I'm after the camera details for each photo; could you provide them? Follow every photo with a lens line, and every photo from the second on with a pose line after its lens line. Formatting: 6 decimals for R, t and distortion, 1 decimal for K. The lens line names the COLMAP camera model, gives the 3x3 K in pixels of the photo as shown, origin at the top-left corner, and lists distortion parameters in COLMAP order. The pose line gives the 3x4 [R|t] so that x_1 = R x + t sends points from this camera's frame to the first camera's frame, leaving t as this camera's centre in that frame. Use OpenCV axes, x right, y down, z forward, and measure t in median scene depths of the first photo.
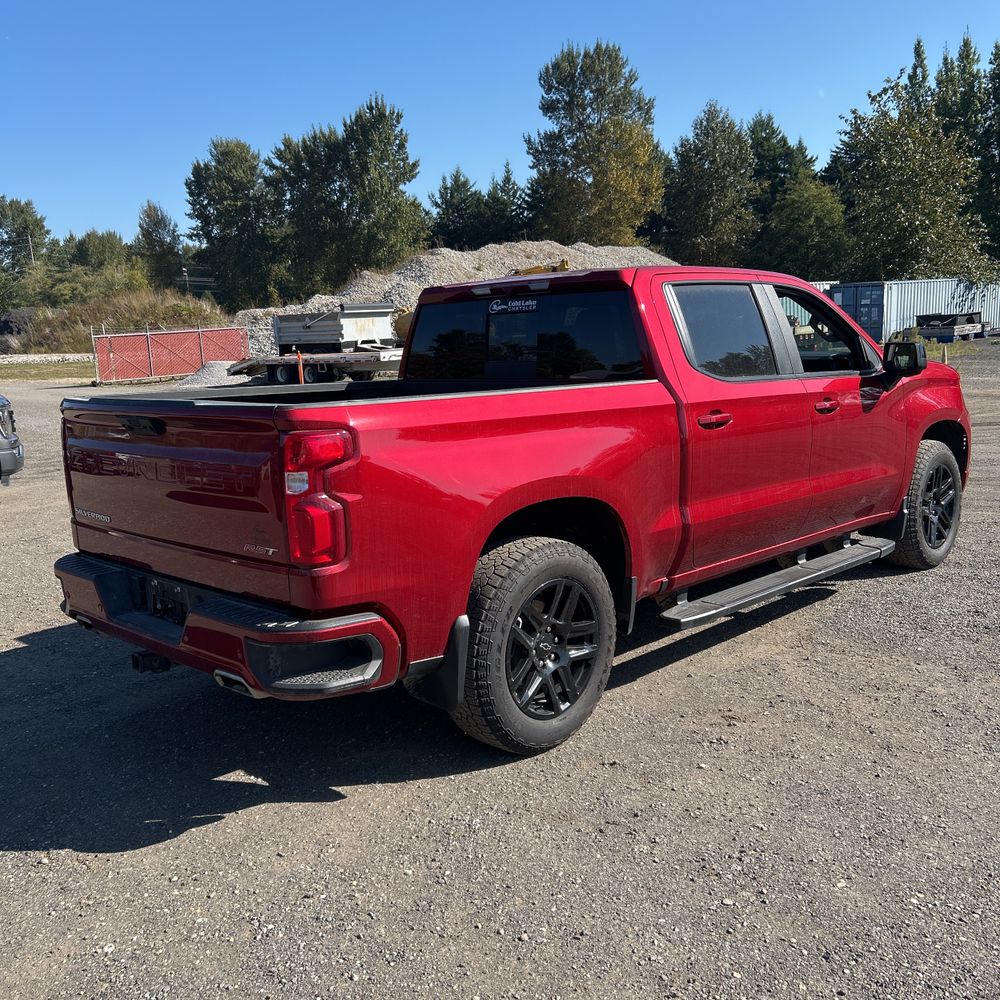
lens RADIAL K [[1004.4, 0, 483.7], [0, 1004.4, 498.5], [0, 0, 1]] dist [0.016033, 0.000000]
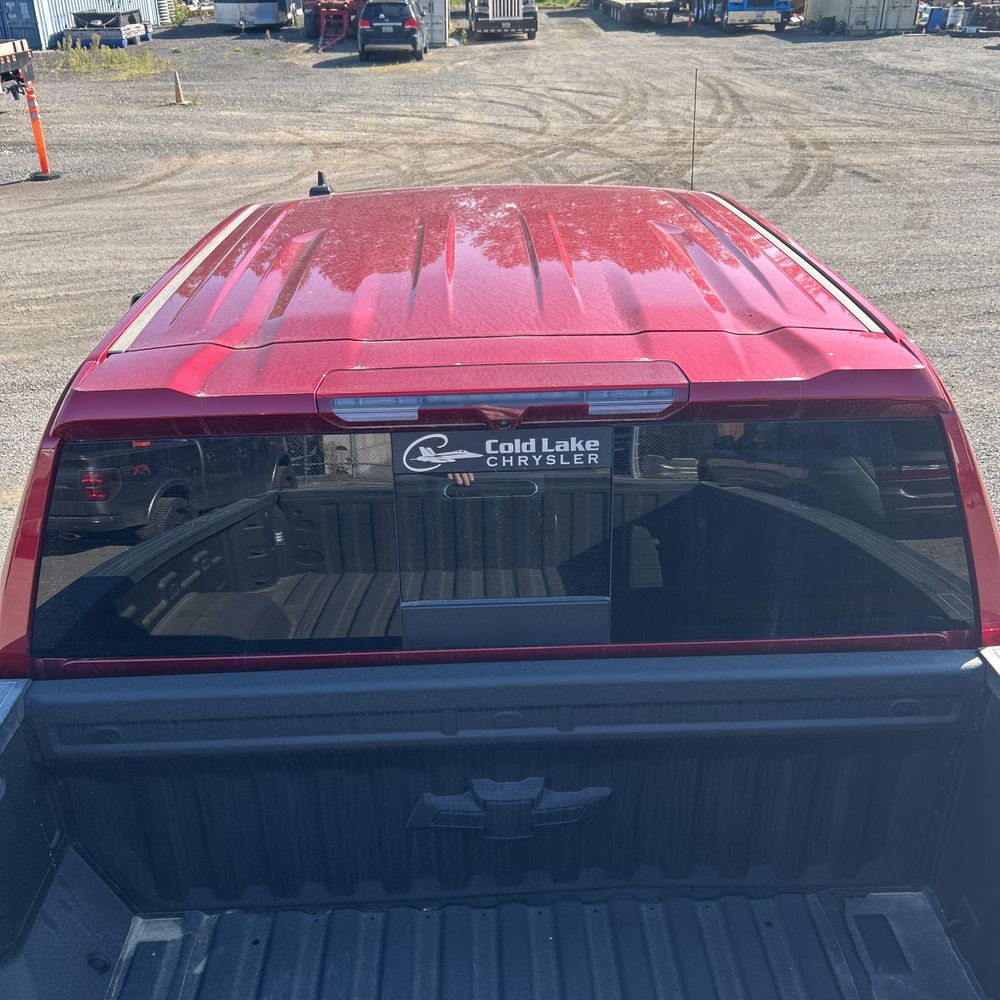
lens RADIAL K [[1004.4, 0, 501.0], [0, 1004.4, 510.0], [0, 0, 1]] dist [0.016033, 0.000000]
pose [[0.683840, -0.316177, 0.657567, -0.019937], [0.111080, 0.935841, 0.334460, -0.029379], [-0.721127, -0.155674, 0.675087, 0.080462]]
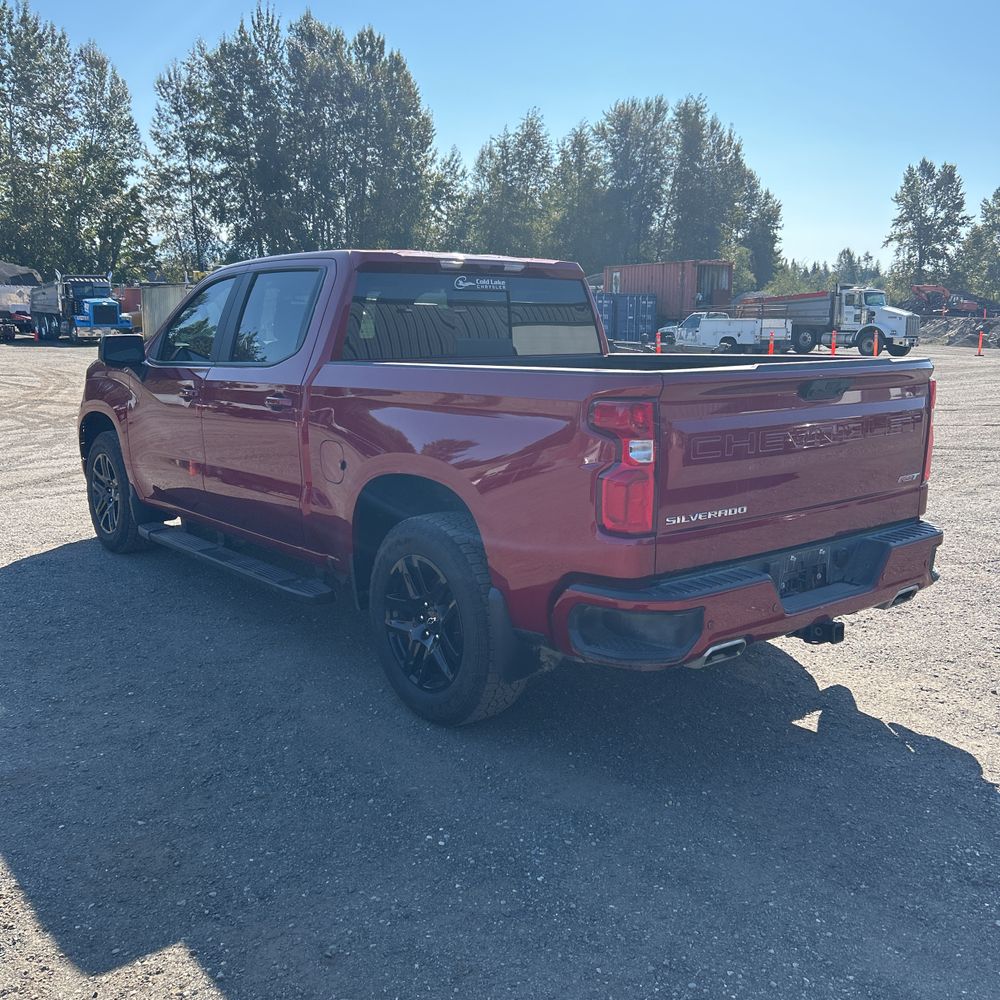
lens RADIAL K [[1004.4, 0, 502.0], [0, 1004.4, 485.5], [0, 0, 1]] dist [0.016033, 0.000000]
pose [[0.104886, -0.123963, 0.986728, -0.102243], [0.153814, 0.982283, 0.107055, -0.010115], [-0.982517, 0.140544, 0.122095, 0.091635]]
